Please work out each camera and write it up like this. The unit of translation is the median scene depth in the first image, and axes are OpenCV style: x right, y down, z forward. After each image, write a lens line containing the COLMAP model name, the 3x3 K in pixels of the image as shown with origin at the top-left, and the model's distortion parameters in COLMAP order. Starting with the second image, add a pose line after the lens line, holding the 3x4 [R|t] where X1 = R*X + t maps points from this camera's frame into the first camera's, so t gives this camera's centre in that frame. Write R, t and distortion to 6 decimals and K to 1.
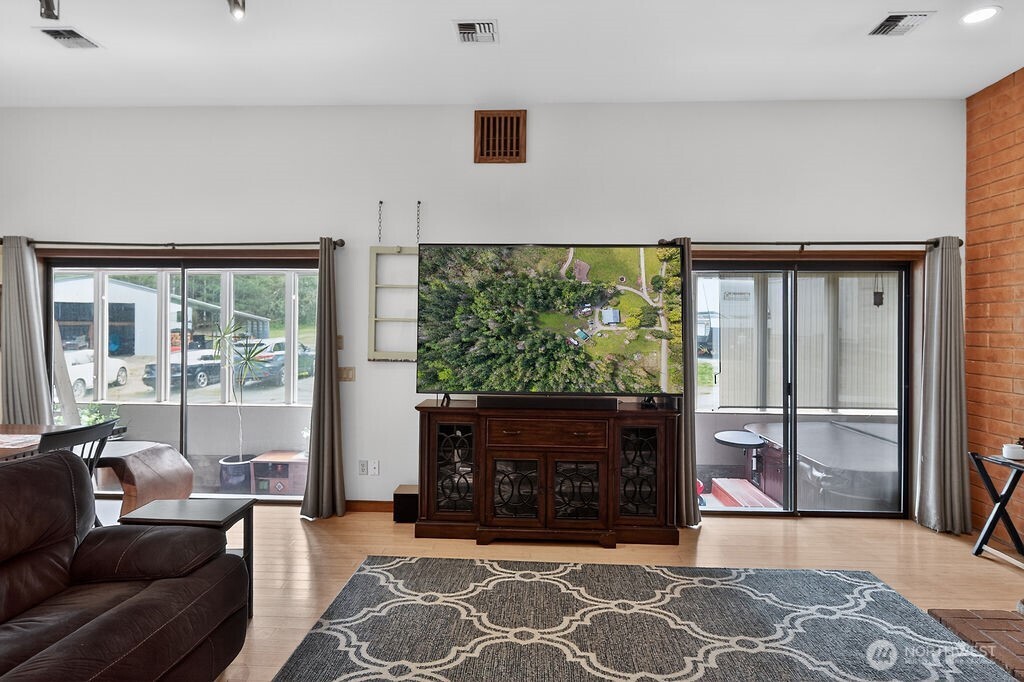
lens RADIAL K [[517.7, 0, 513.2], [0, 517.7, 337.6], [0, 0, 1]] dist [-0.017236, -0.000333]
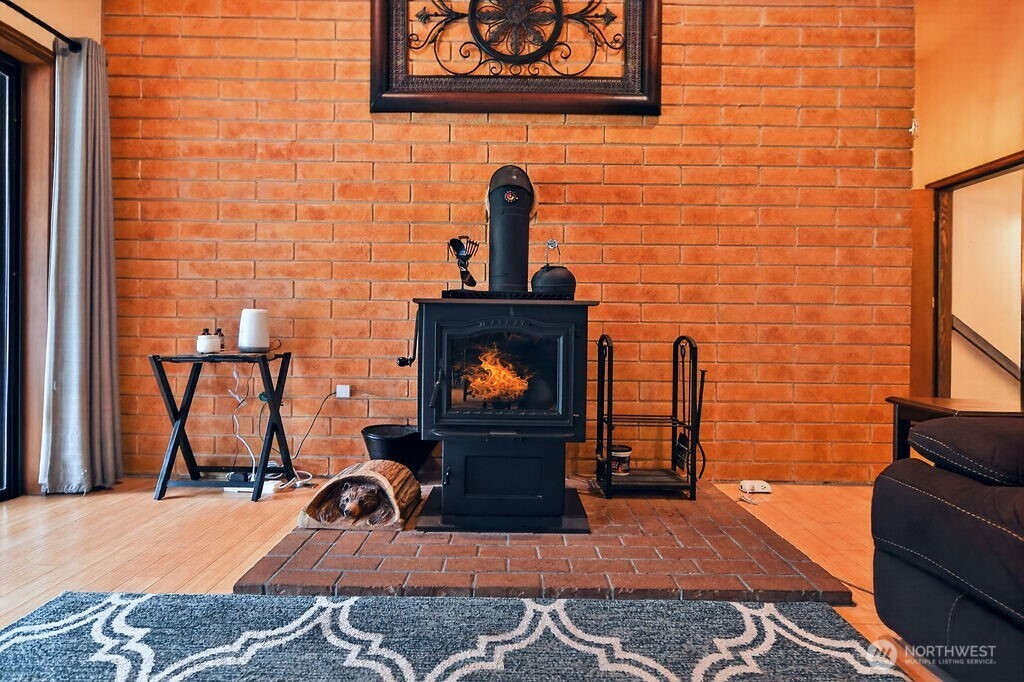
lens RADIAL K [[517.7, 0, 514.0], [0, 517.7, 338.4], [0, 0, 1]] dist [-0.017236, -0.000333]
pose [[-0.072515, -0.022698, 0.997109, 0.160328], [-0.008299, 0.999720, 0.022154, 0.175249], [-0.997333, -0.006669, -0.072683, 0.536859]]
